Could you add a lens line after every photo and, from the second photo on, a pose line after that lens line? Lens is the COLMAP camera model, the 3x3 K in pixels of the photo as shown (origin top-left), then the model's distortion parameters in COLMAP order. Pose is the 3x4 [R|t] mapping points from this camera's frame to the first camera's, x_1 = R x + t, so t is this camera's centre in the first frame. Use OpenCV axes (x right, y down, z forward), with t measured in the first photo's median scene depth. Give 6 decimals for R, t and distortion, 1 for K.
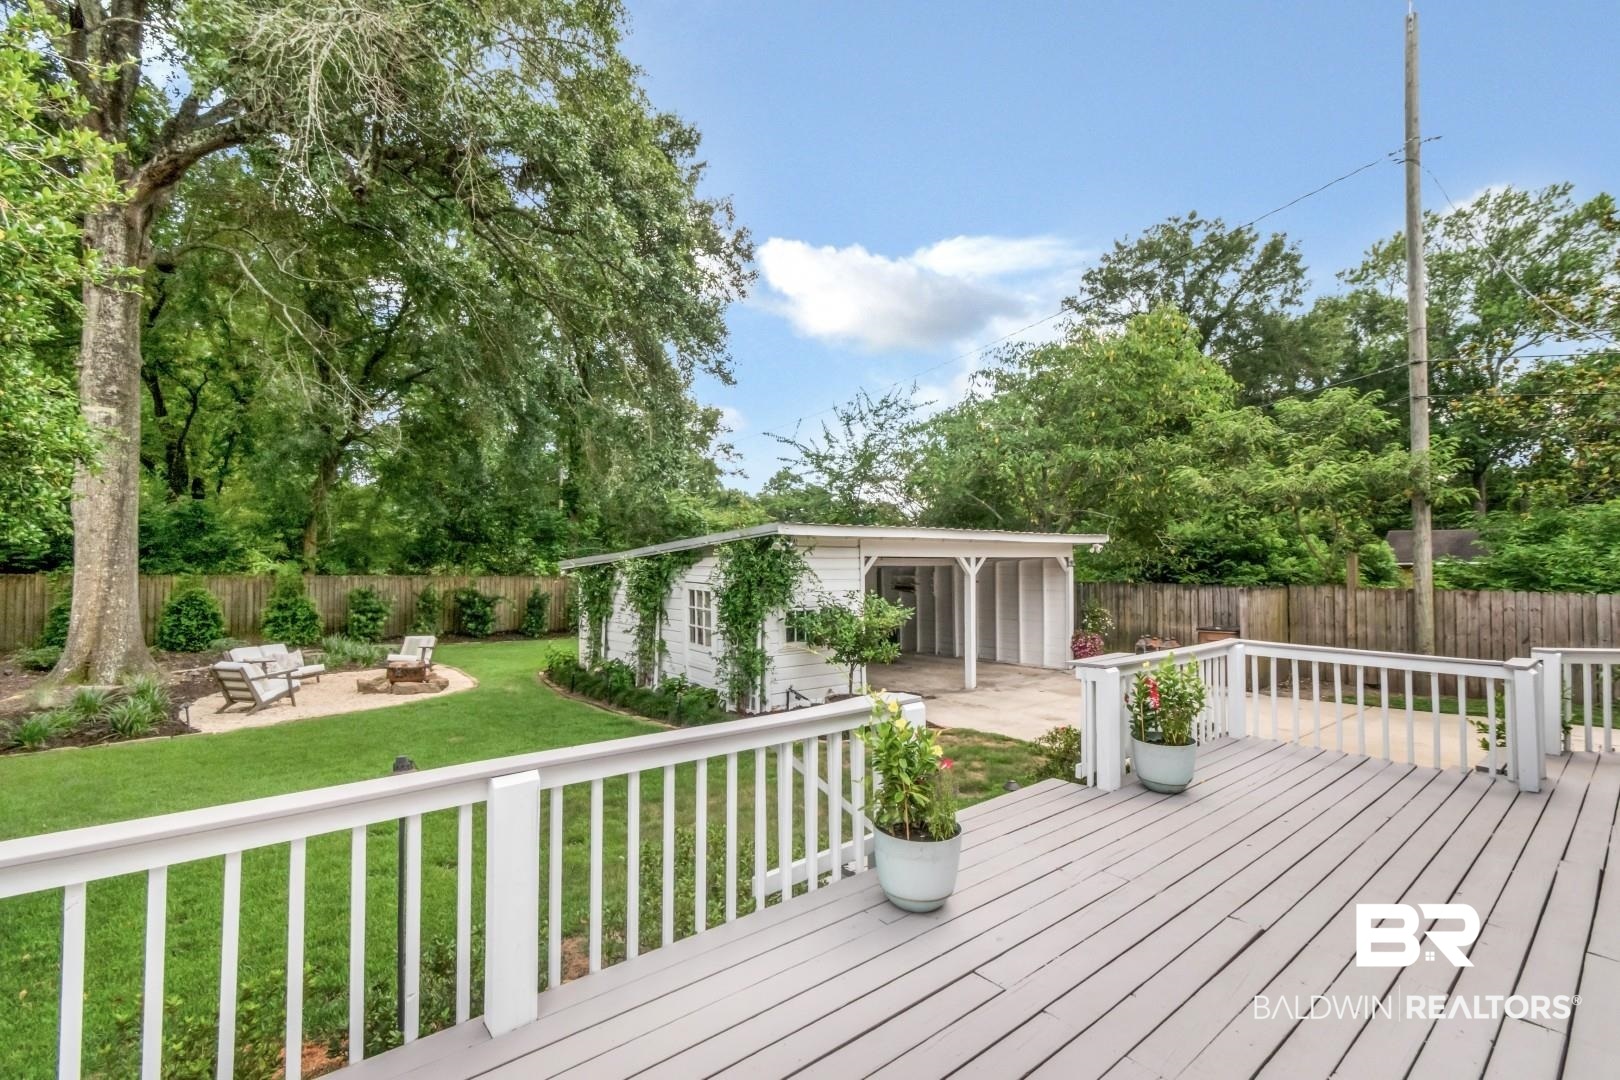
lens RADIAL K [[738.7, 0, 792.8], [0, 738.7, 557.0], [0, 0, 1]] dist [0.001658, 0.000875]
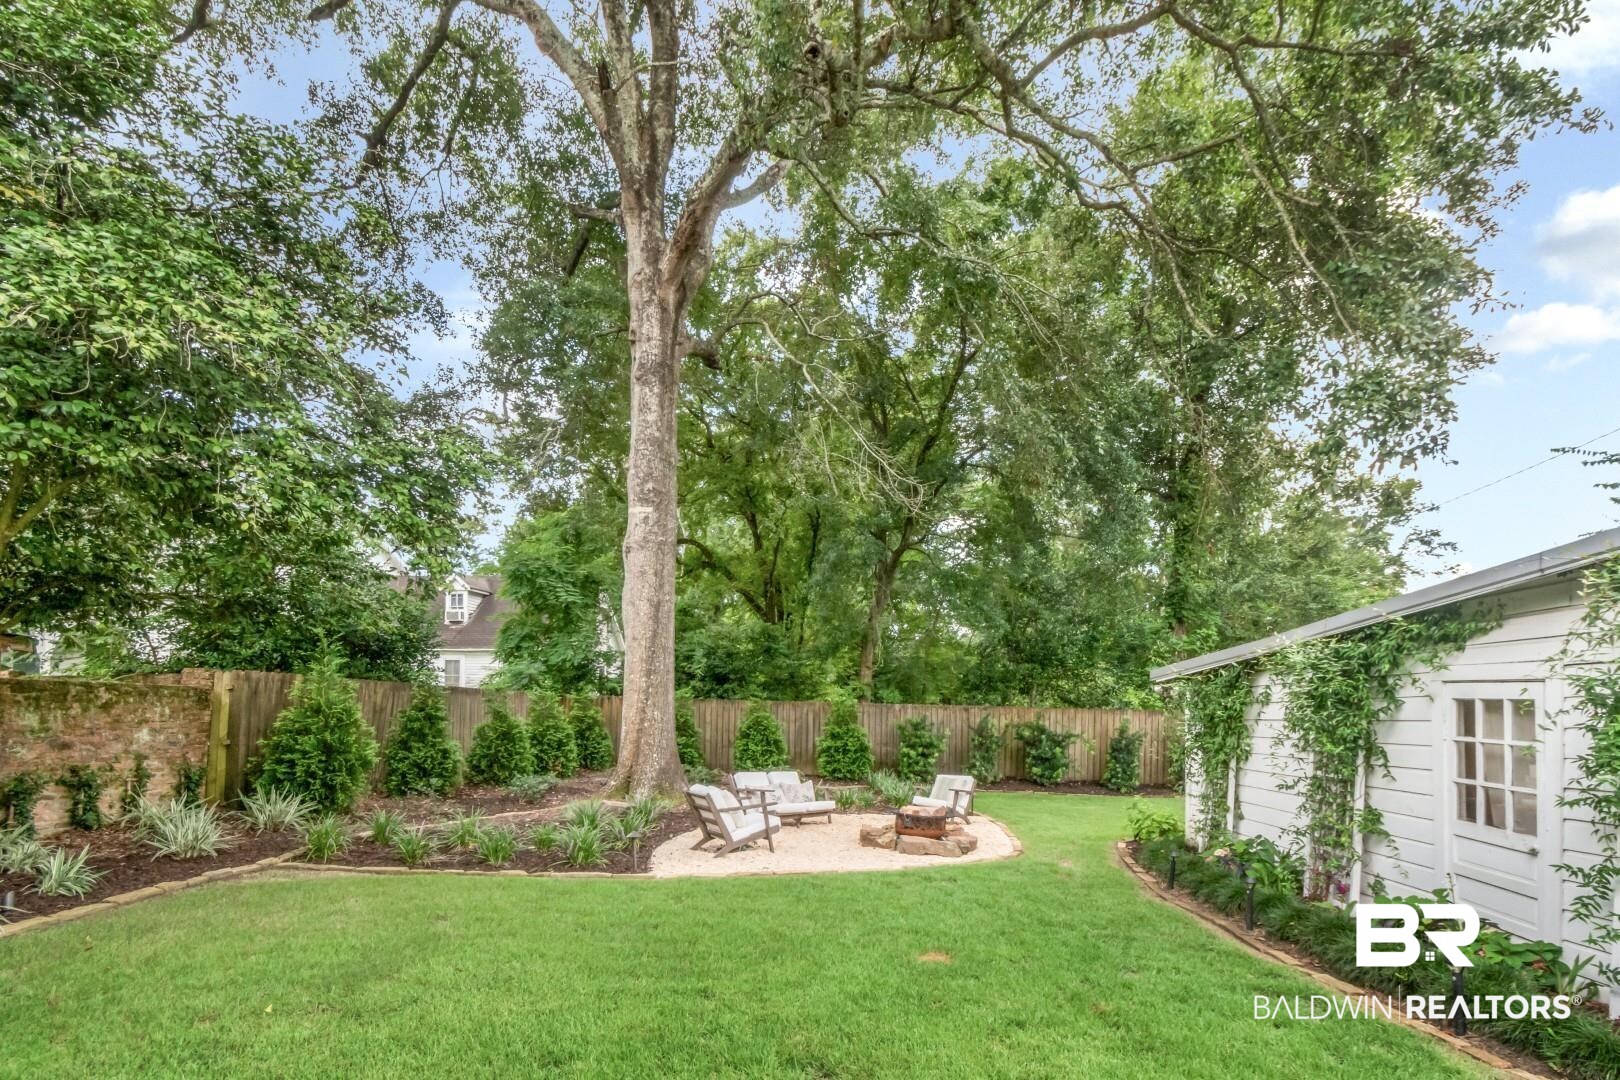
lens RADIAL K [[783.9, 0, 839.4], [0, 783.9, 708.3], [0, 0, 1]] dist [0.016798, -0.003386]
pose [[0.765915, 0.007679, -0.642895, -0.097281], [-0.013810, 0.999894, -0.004510, 0.046745], [0.642793, 0.012333, 0.765941, 0.337953]]
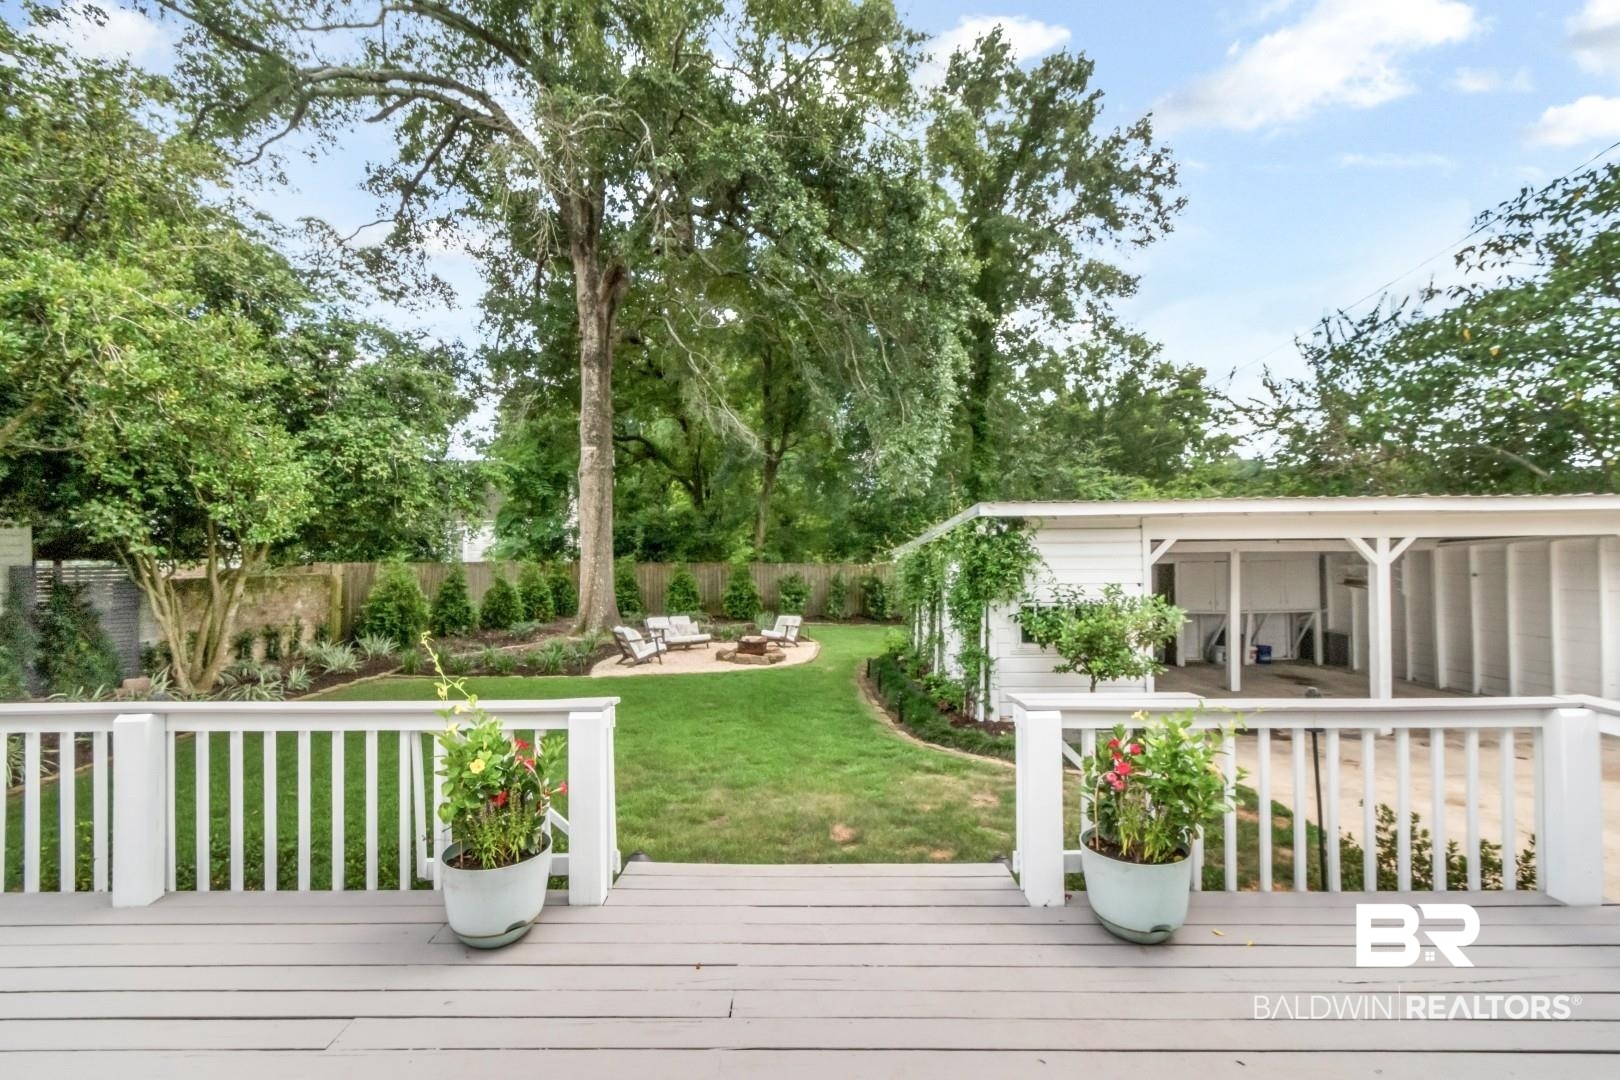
lens RADIAL K [[738.7, 0, 794.0], [0, 738.7, 548.1], [0, 0, 1]] dist [0.001658, 0.000875]
pose [[0.755980, -0.009594, -0.654525, 0.250400], [0.011310, 0.999935, -0.001595, 0.003960], [0.654497, -0.006197, 0.756039, 0.141642]]
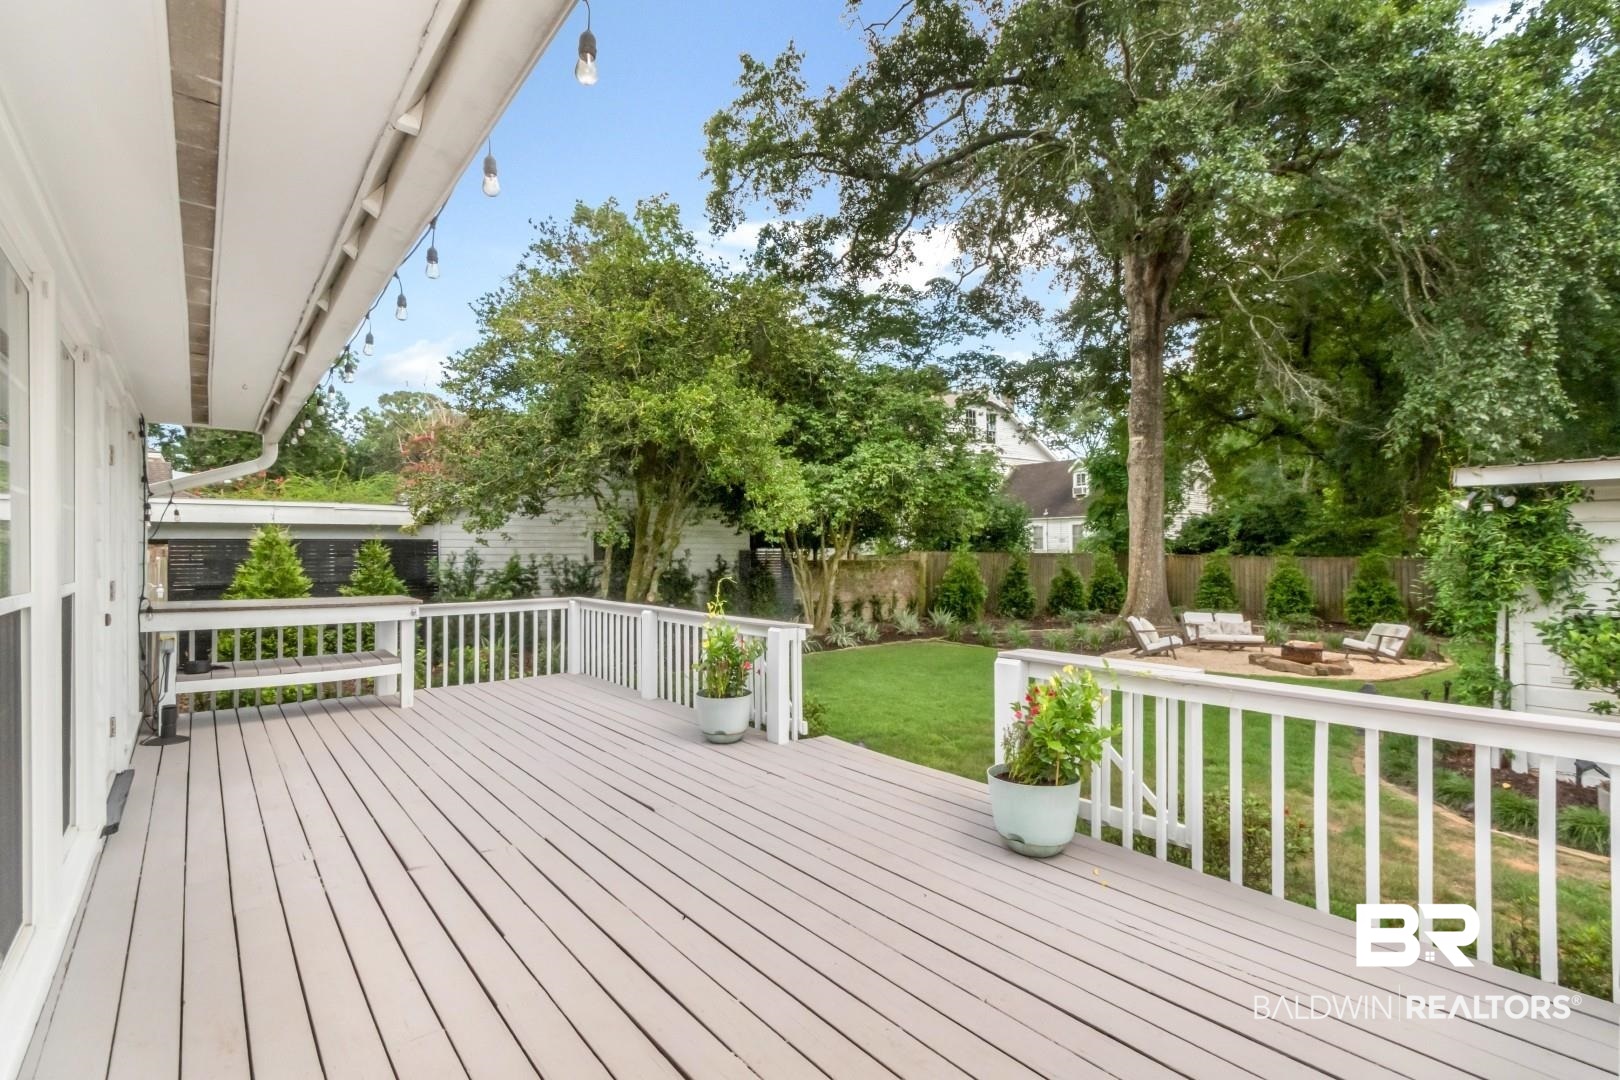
lens RADIAL K [[738.7, 0, 749.6], [0, 738.7, 529.1], [0, 0, 1]] dist [0.001658, 0.000875]
pose [[-0.065747, -0.030266, -0.997377, 0.440071], [0.006170, 0.999508, -0.030737, 0.015213], [0.997817, -0.008174, -0.065527, 0.289002]]
